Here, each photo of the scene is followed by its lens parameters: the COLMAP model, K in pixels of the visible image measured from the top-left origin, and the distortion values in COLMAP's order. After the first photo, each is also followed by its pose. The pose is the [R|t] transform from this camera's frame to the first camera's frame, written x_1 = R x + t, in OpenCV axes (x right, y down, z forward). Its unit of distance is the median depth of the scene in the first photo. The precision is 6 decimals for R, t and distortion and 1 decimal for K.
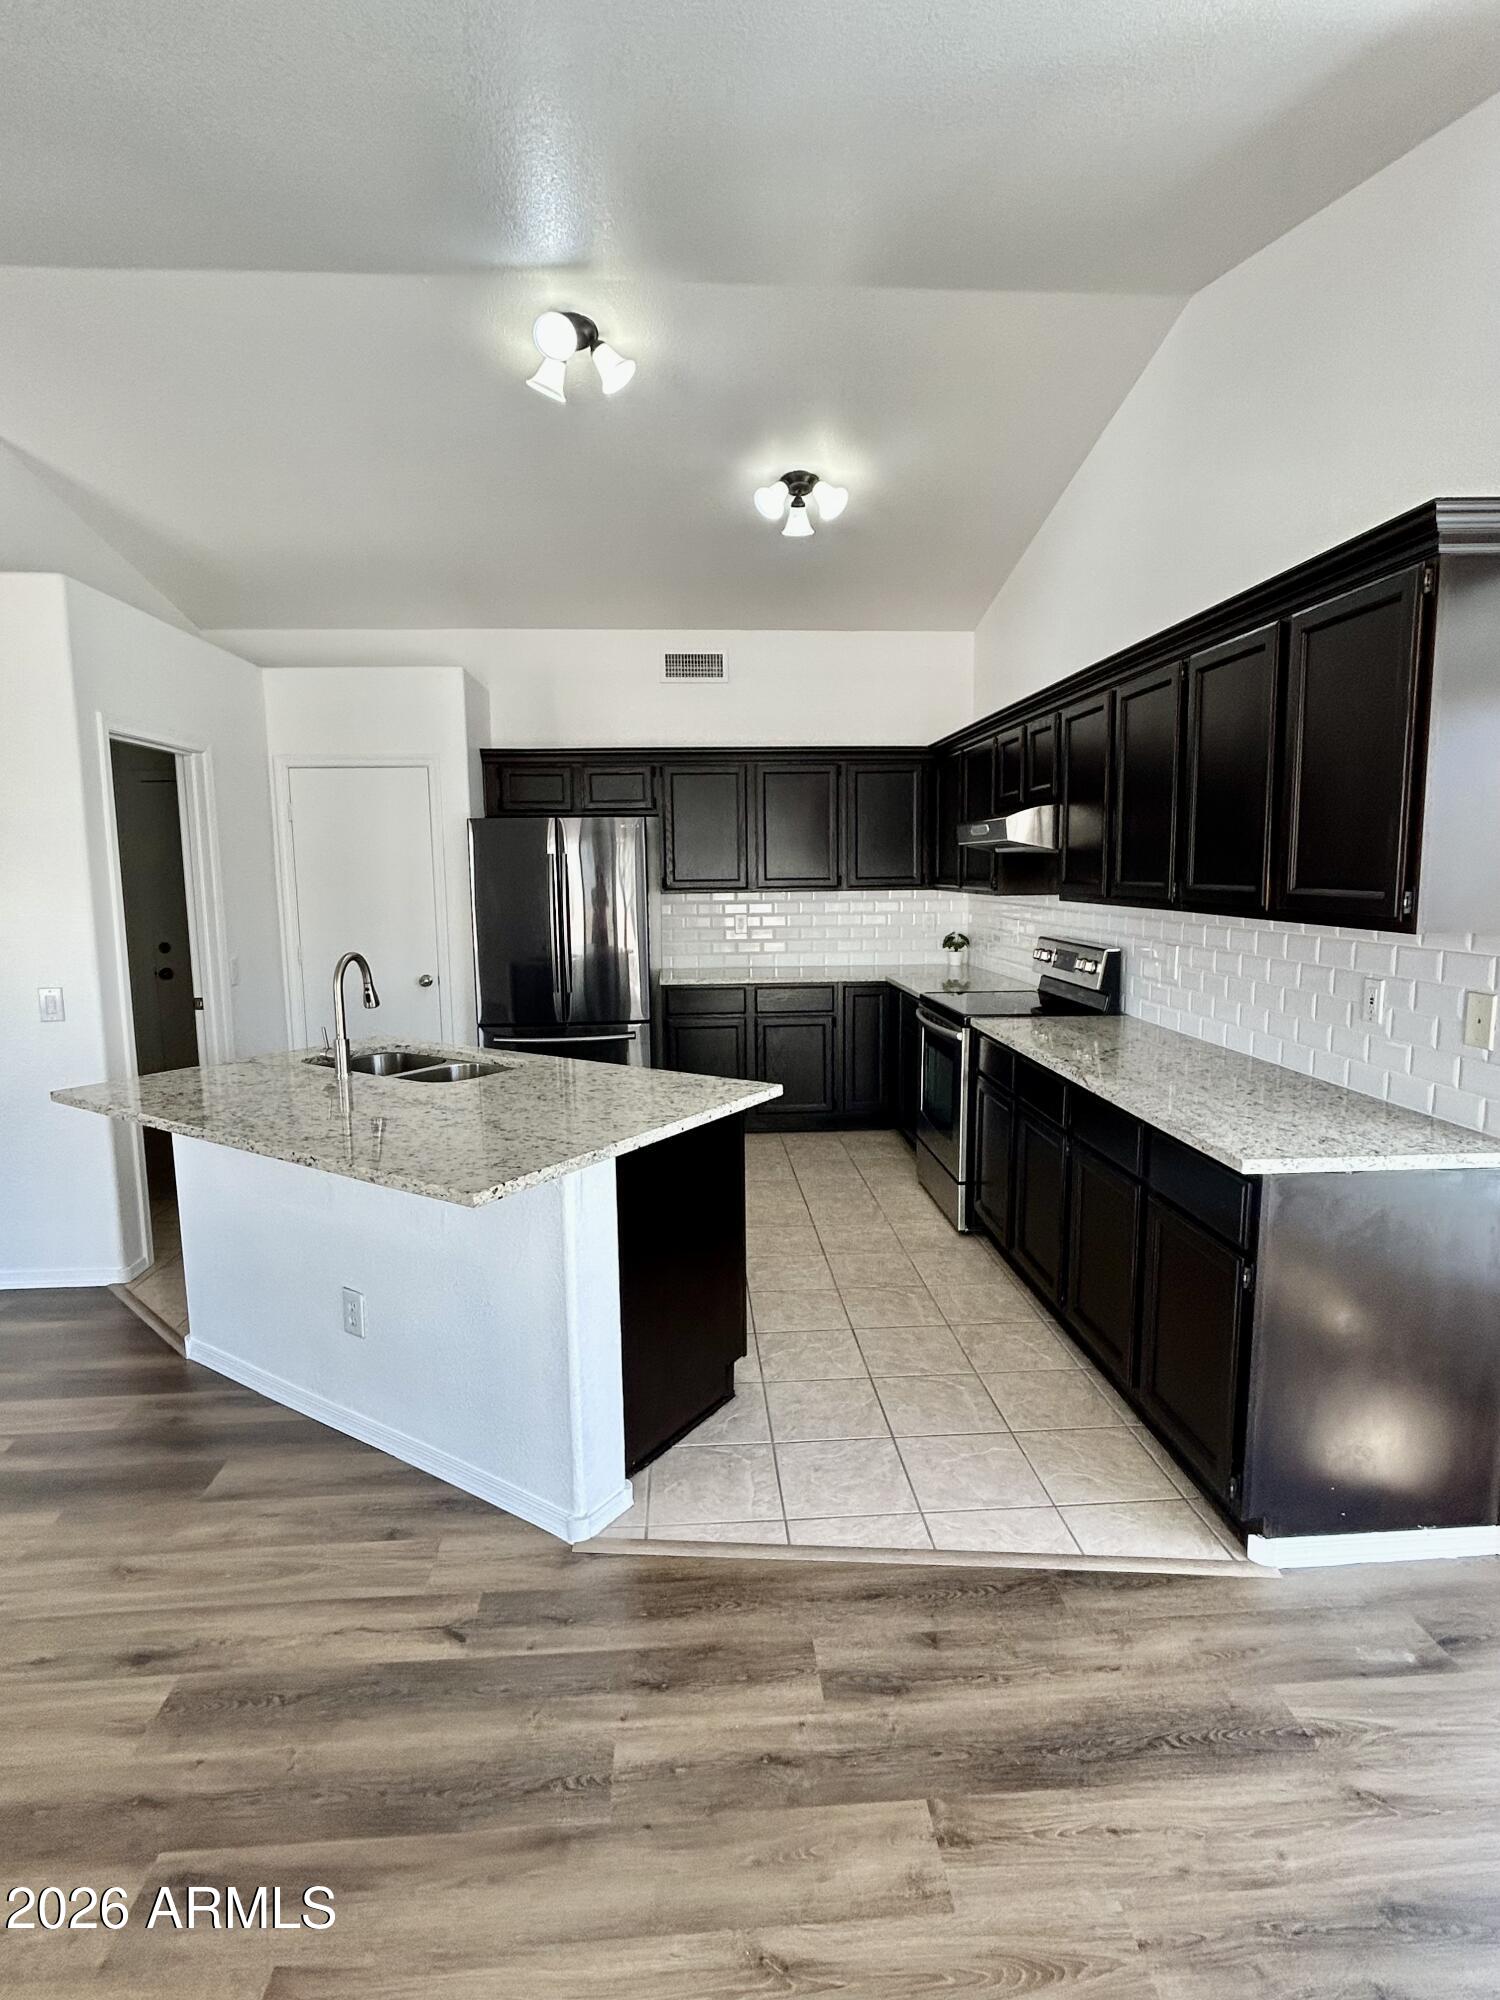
lens RADIAL K [[1016.6, 0, 750.0], [0, 1016.6, 1000.0], [0, 0, 1]] dist [0.001159, 0.000416]
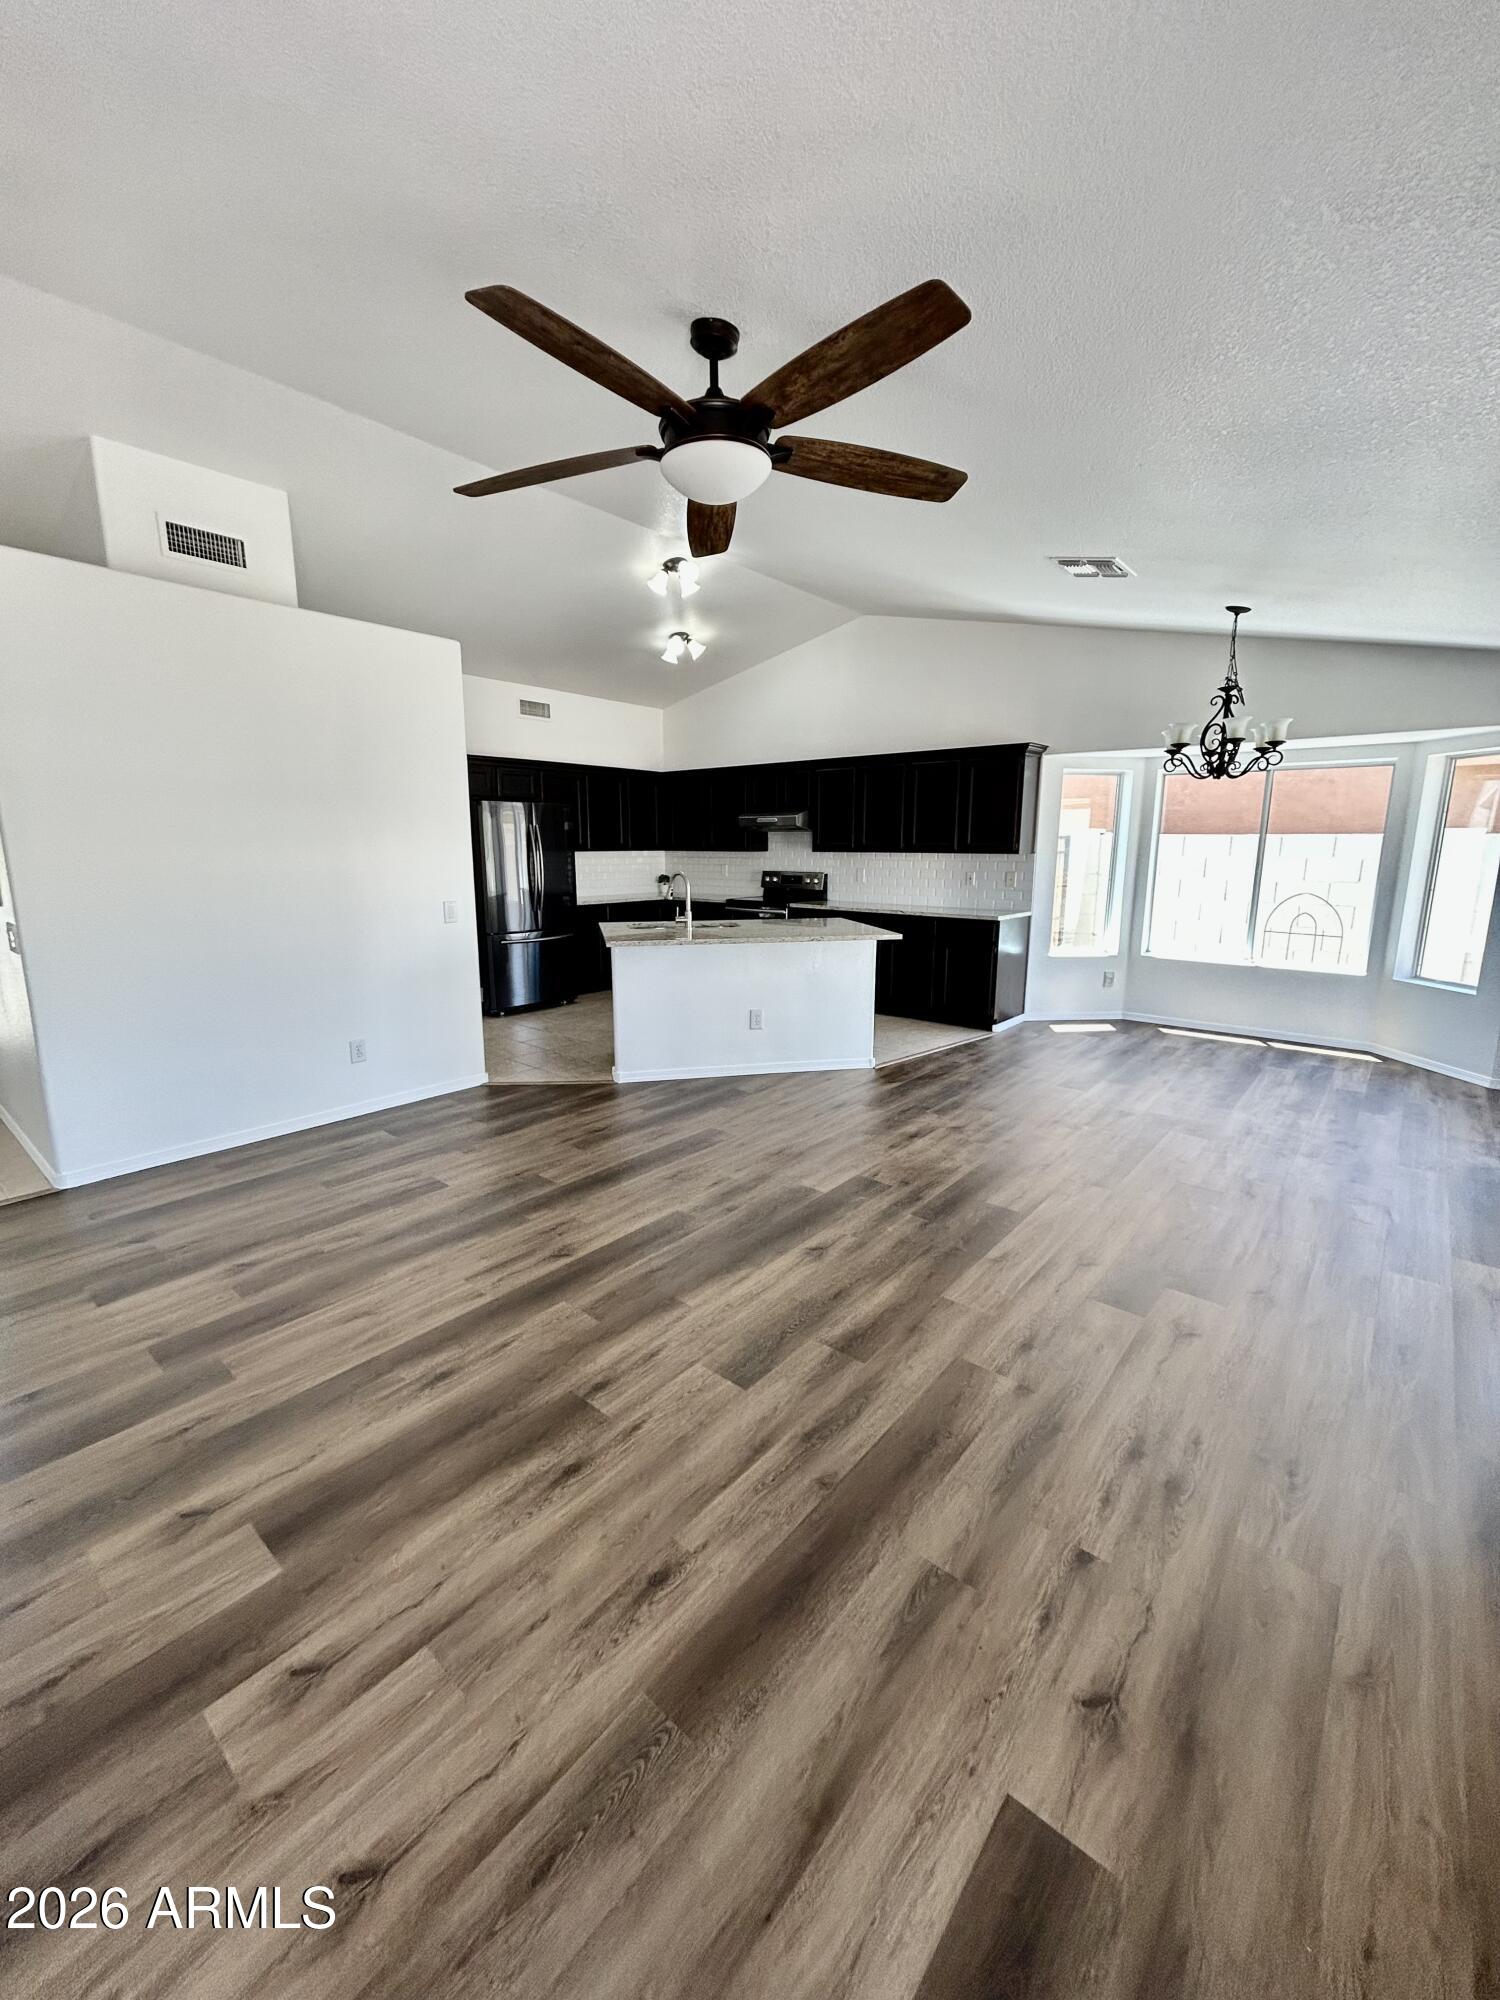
lens RADIAL K [[800.9, 0, 750.0], [0, 800.9, 1000.0], [0, 0, 1]] dist [-0.000073, -0.000003]
pose [[0.694028, -0.125737, 0.708883, -1.143933], [0.084124, 0.992049, 0.093602, 0.056851], [-0.715016, -0.005328, 0.699088, -0.195857]]
